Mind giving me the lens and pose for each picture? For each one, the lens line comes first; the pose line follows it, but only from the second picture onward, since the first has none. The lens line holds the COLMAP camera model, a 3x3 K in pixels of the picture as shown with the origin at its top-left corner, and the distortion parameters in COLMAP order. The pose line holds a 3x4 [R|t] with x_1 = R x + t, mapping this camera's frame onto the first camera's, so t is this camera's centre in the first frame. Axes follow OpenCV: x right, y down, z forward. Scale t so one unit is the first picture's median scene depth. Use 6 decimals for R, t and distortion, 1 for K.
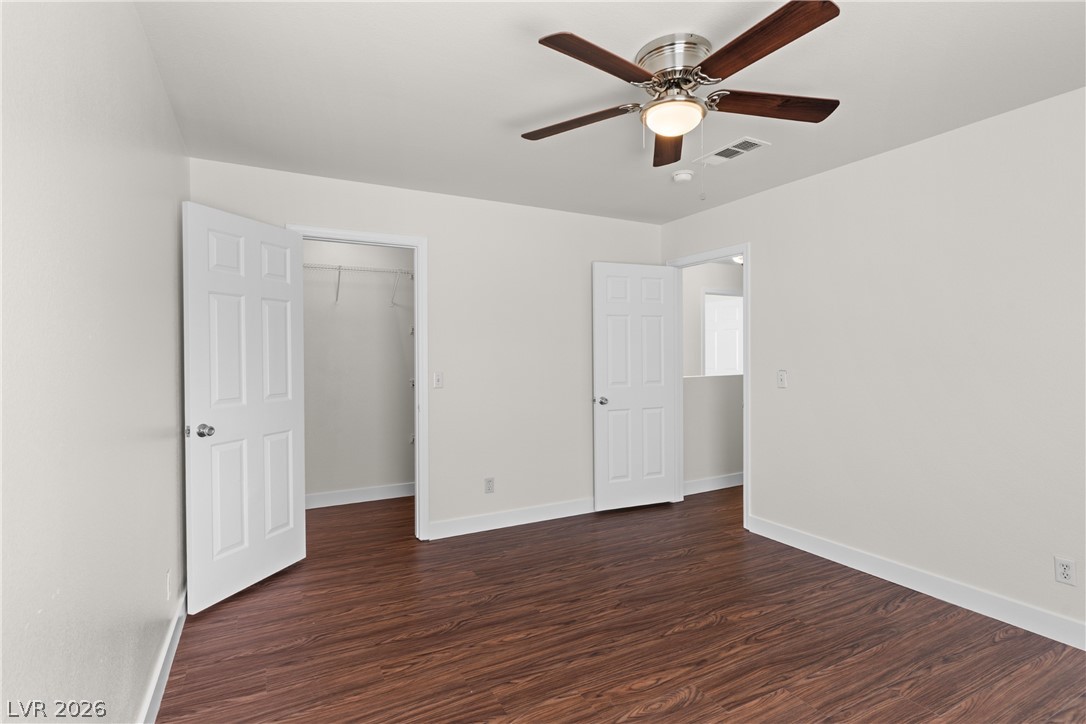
lens RADIAL K [[528.0, 0, 543.2], [0, 528.0, 360.5], [0, 0, 1]] dist [0.001090, 0.000569]
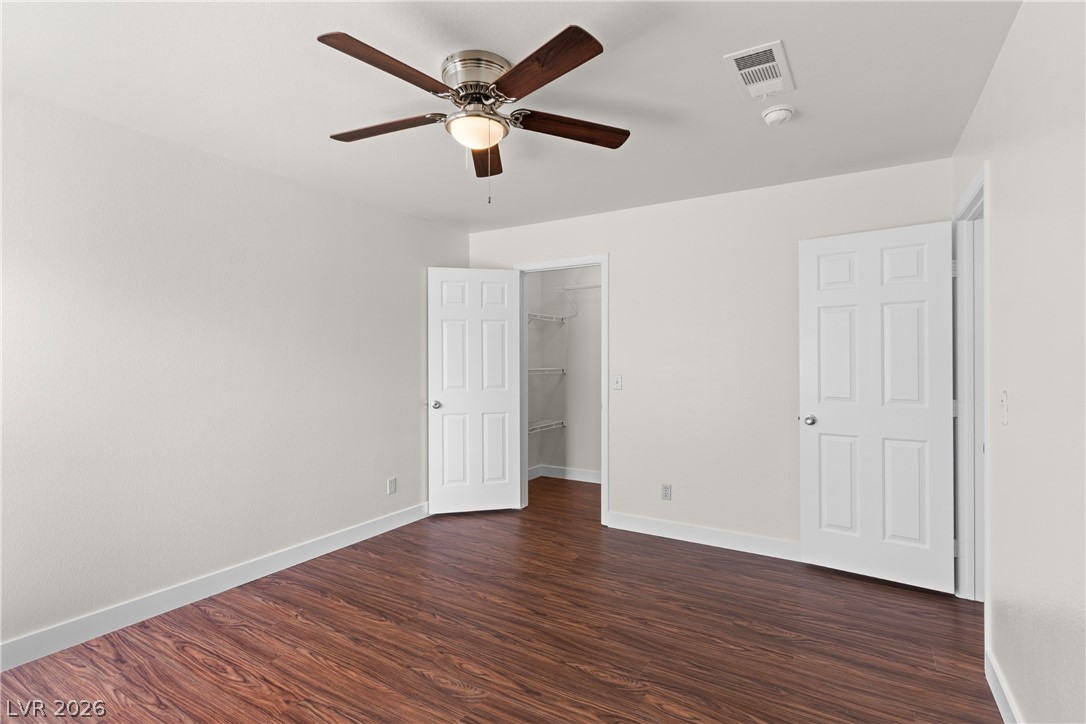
lens RADIAL K [[521.7, 0, 543.0], [0, 521.7, 362.0], [0, 0, 1]] dist [0.001501, 0.000632]
pose [[0.508870, 0.009437, -0.860791, 0.979420], [-0.010705, 0.999932, 0.004634, -0.012090], [0.860777, 0.006857, 0.508937, 0.488267]]
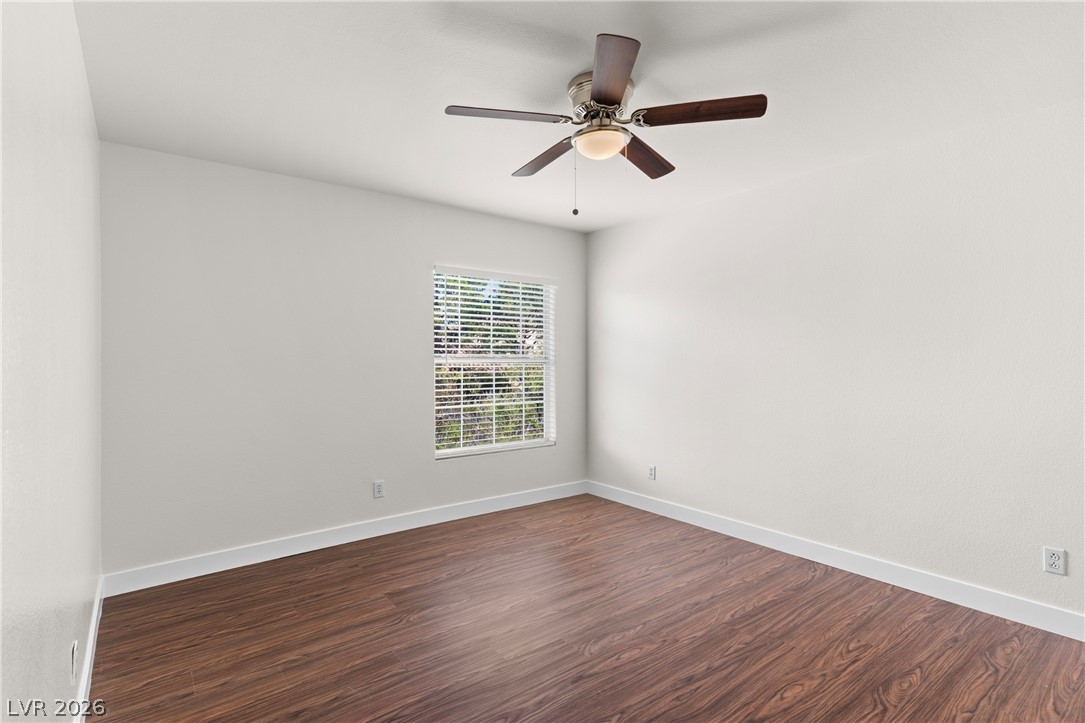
lens RADIAL K [[521.3, 0, 542.5], [0, 521.3, 361.5], [0, 0, 1]] dist [0.001501, 0.000632]
pose [[-0.985897, 0.009875, -0.167064, 0.458378], [0.006751, 0.999792, 0.019256, -0.013713], [0.167219, 0.017857, -0.985758, 1.702730]]
